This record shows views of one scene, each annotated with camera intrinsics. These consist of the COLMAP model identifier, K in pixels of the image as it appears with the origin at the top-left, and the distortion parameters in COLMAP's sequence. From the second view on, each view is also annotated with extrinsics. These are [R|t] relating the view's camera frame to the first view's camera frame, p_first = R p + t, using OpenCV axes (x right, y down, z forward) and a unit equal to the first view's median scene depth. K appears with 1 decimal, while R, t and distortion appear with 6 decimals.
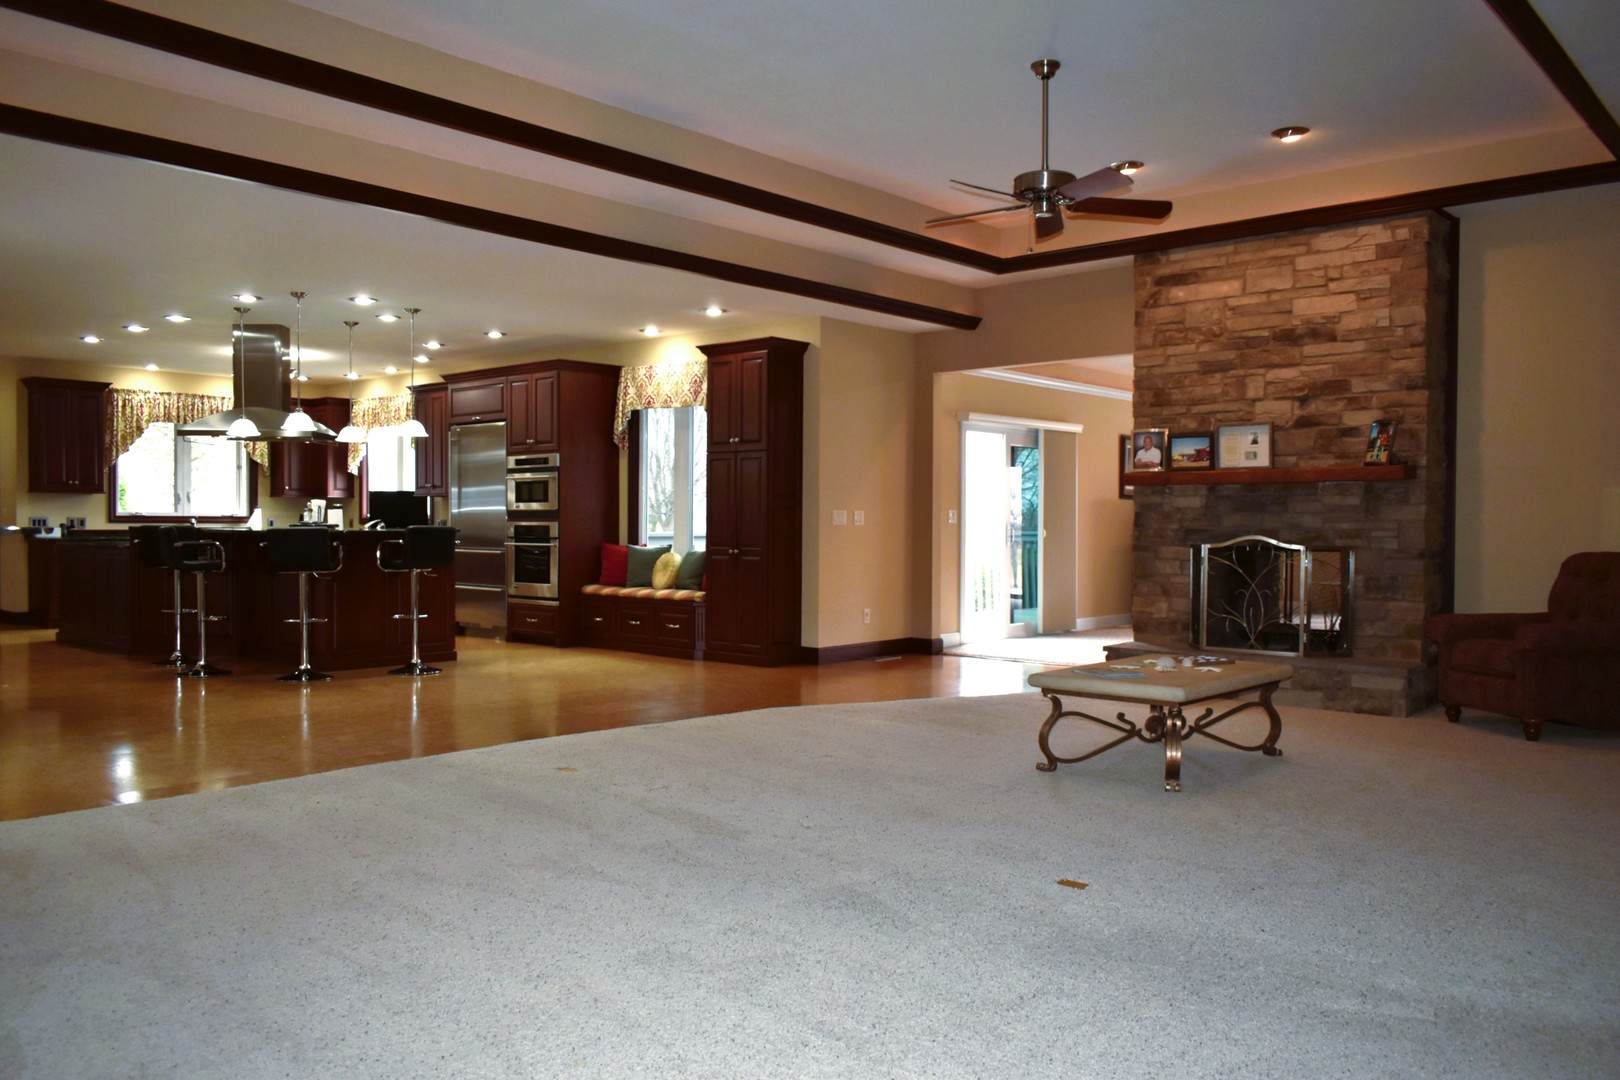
lens RADIAL K [[1244.5, 0, 815.5], [0, 1244.5, 547.2], [0, 0, 1]] dist [-0.035209, 0.033952]
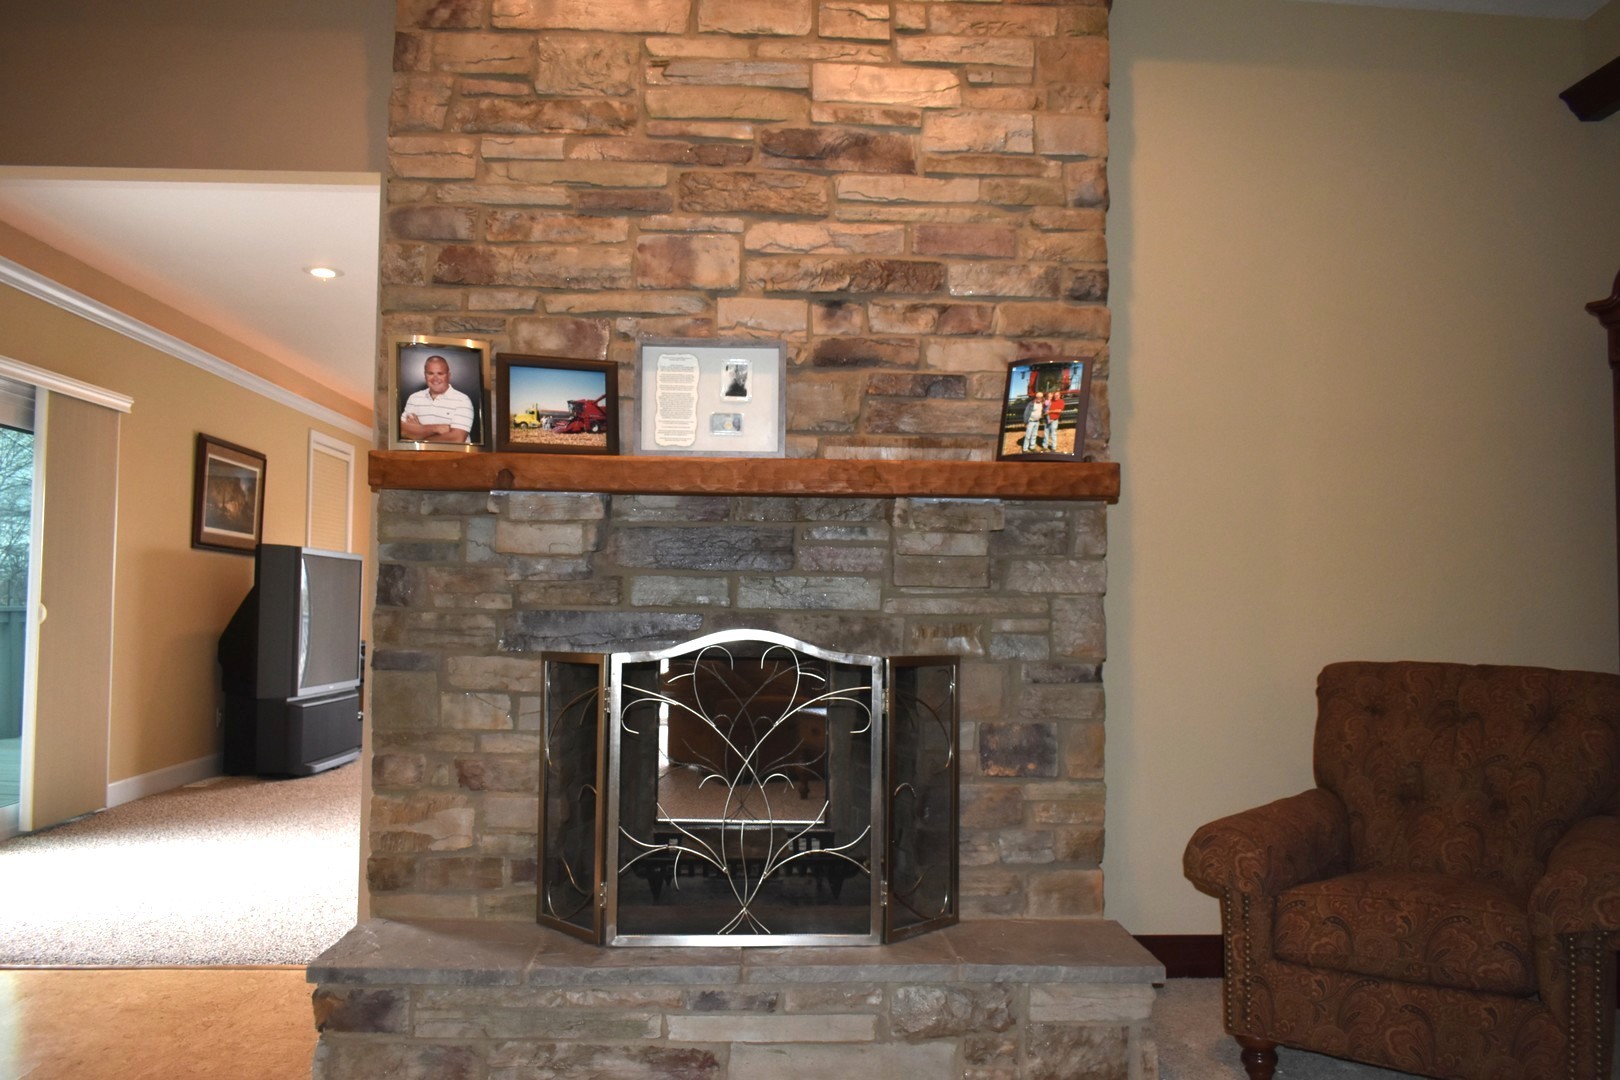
lens RADIAL K [[1244.5, 0, 815.5], [0, 1244.5, 547.2], [0, 0, 1]] dist [-0.035209, 0.033952]
pose [[0.711335, 0.038668, 0.701788, 0.097799], [0.003046, 0.998307, -0.058093, -0.012326], [-0.702846, 0.043461, 0.710013, 0.701413]]
